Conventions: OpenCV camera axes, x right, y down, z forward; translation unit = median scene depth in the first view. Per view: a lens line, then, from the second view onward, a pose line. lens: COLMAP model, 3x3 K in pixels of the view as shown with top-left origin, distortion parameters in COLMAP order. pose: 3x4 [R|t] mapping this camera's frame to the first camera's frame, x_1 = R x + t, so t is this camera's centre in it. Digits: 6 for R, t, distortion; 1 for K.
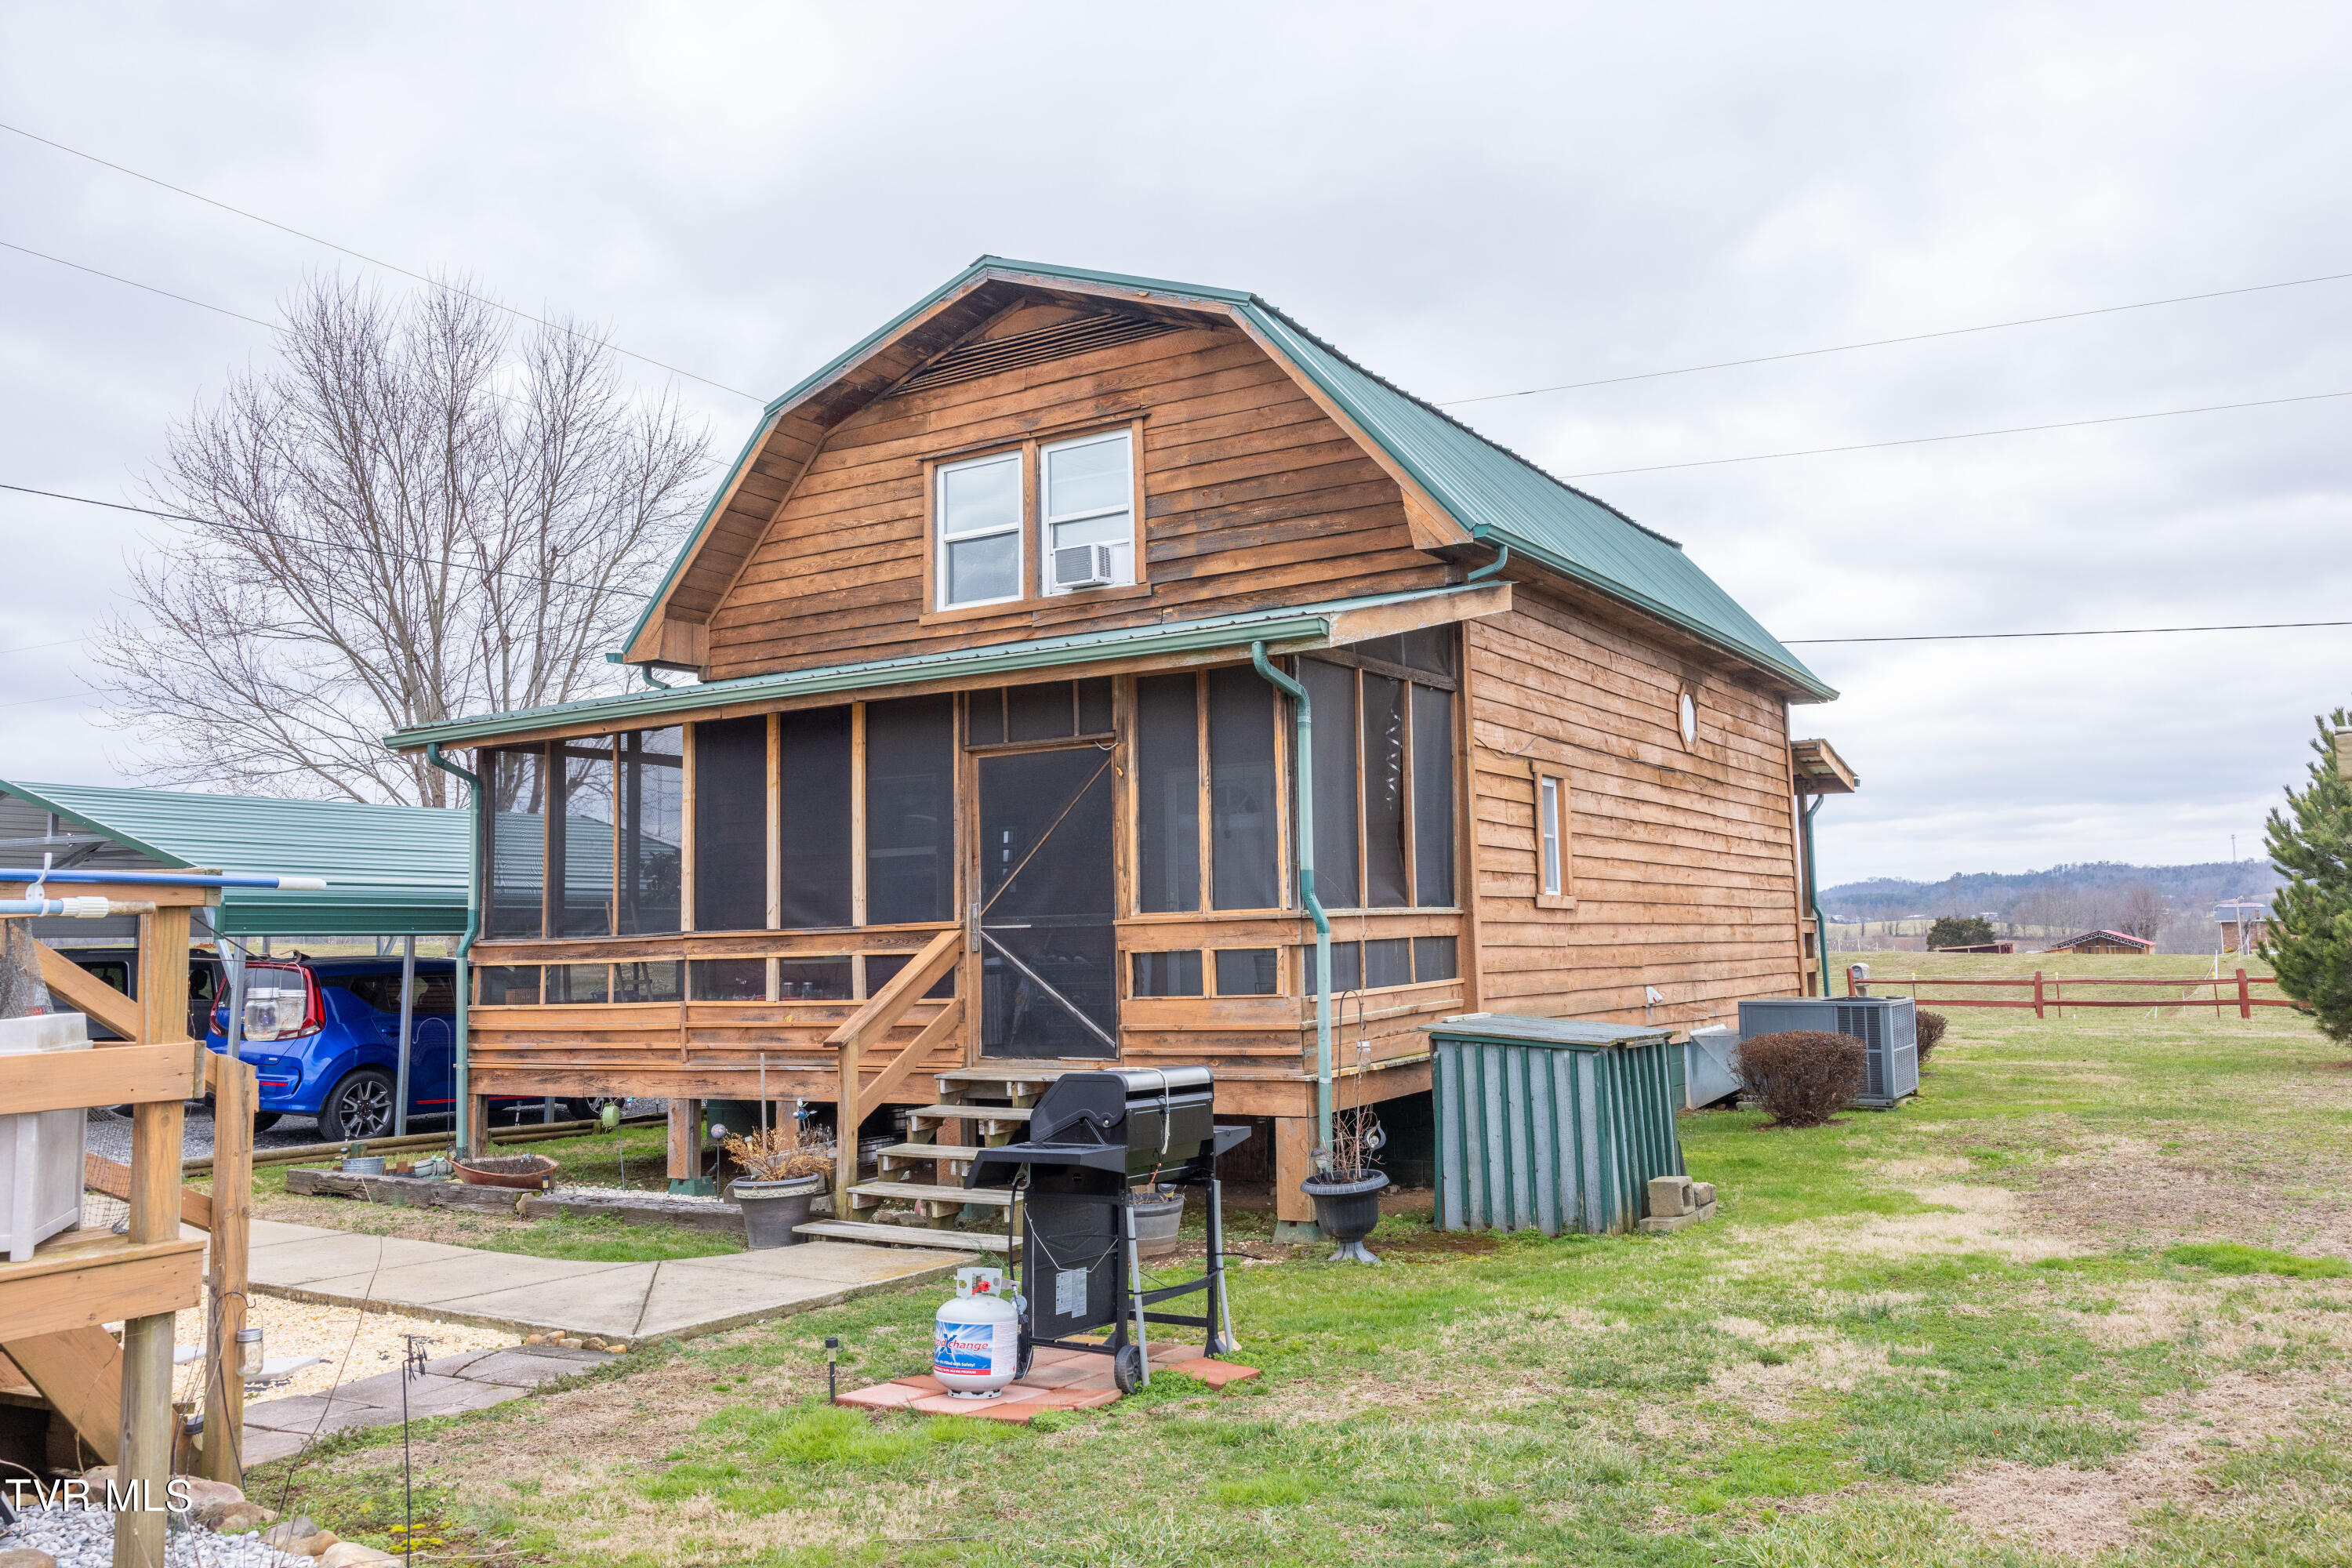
lens RADIAL K [[1868.0, 0, 1176.0], [0, 1868.0, 784.0], [0, 0, 1]] dist [0.006481, 0.001449]
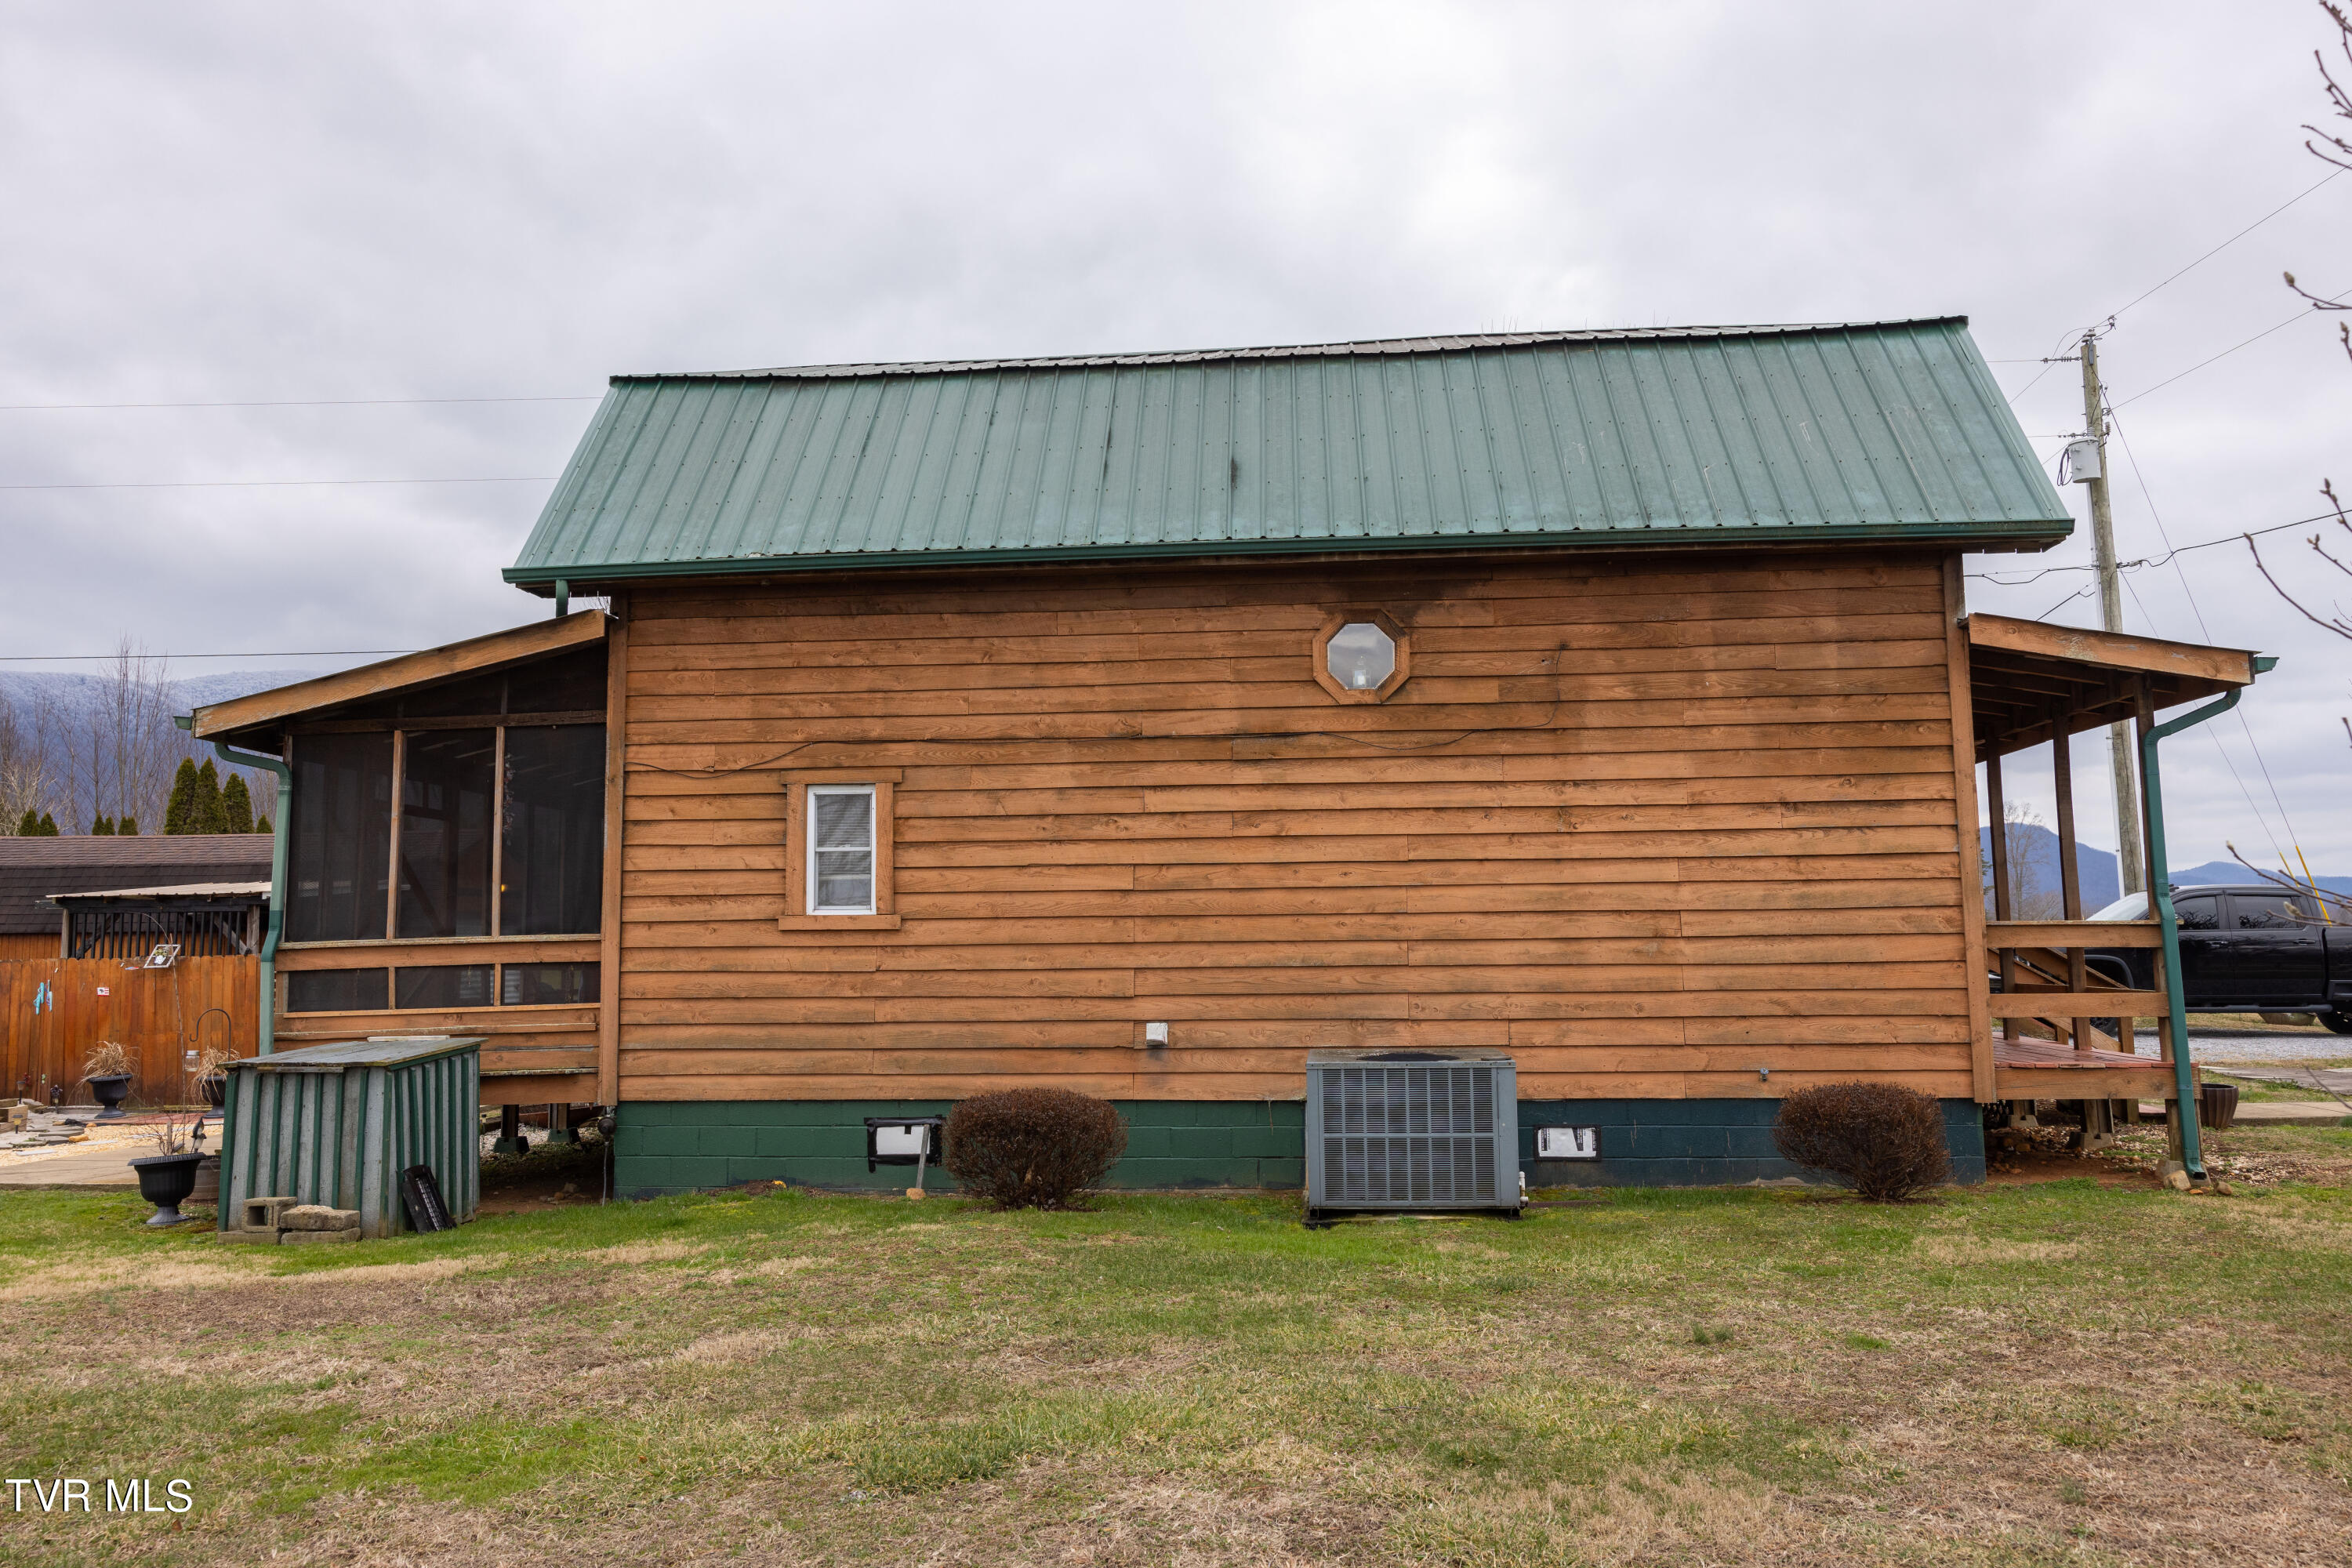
lens RADIAL K [[1868.0, 0, 1176.0], [0, 1868.0, 784.0], [0, 0, 1]] dist [0.006481, 0.001449]
pose [[0.437314, -0.071026, -0.896500, 0.941928], [0.081366, 0.995913, -0.039211, 0.038781], [0.895621, -0.055797, 0.441305, 0.648488]]
